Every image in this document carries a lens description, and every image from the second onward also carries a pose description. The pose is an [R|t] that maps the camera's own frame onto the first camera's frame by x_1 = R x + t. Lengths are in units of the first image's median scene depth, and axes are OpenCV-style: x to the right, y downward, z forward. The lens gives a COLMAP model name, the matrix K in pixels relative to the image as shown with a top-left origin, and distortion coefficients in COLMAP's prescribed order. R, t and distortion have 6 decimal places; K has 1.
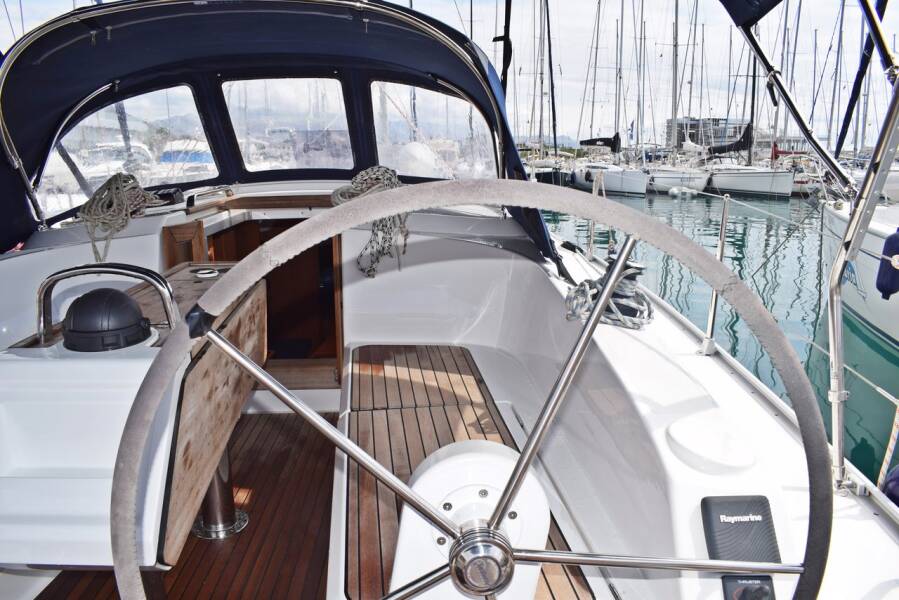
lens RADIAL K [[700.7, 0, 458.1], [0, 700.7, 300.6], [0, 0, 1]] dist [-0.071429, 0.014027]
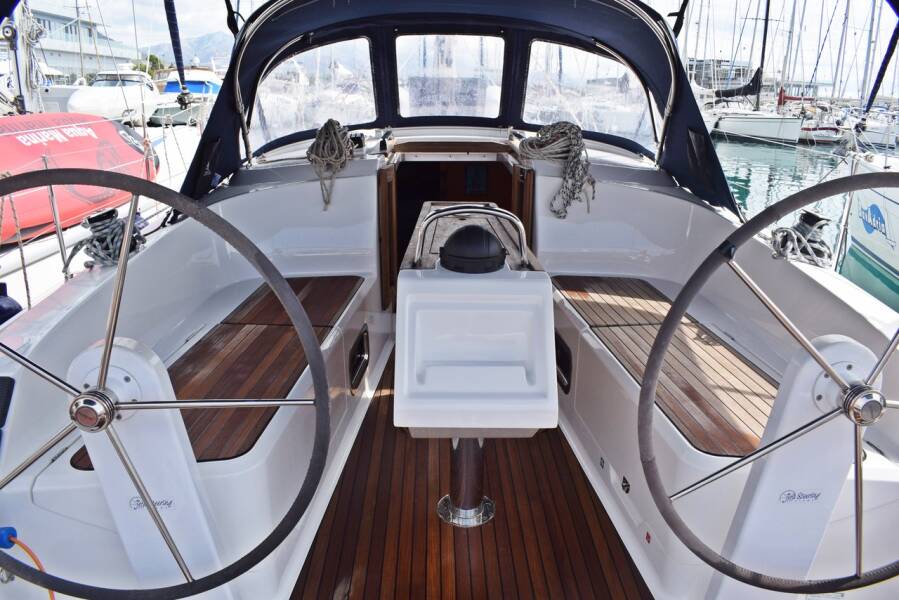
lens RADIAL K [[700.7, 0, 449.7], [0, 700.7, 300.7], [0, 0, 1]] dist [-0.071429, 0.014027]
pose [[0.999650, 0.025001, 0.008610, -0.029387], [-0.025676, 0.995604, 0.090072, 0.000355], [-0.006320, -0.090261, 0.995898, -0.016834]]
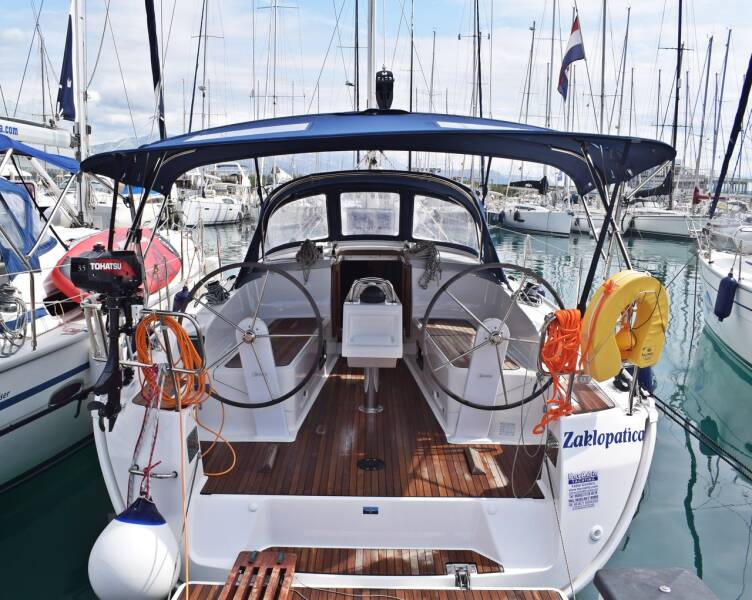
lens RADIAL K [[718.9, 0, 371.4], [0, 718.9, 297.9], [0, 0, 1]] dist [0.009368, 0.000000]
pose [[0.999494, 0.029403, -0.012164, -0.024905], [-0.029970, 0.998326, -0.049470, 0.010943], [0.010689, 0.049809, 0.998702, -0.127139]]
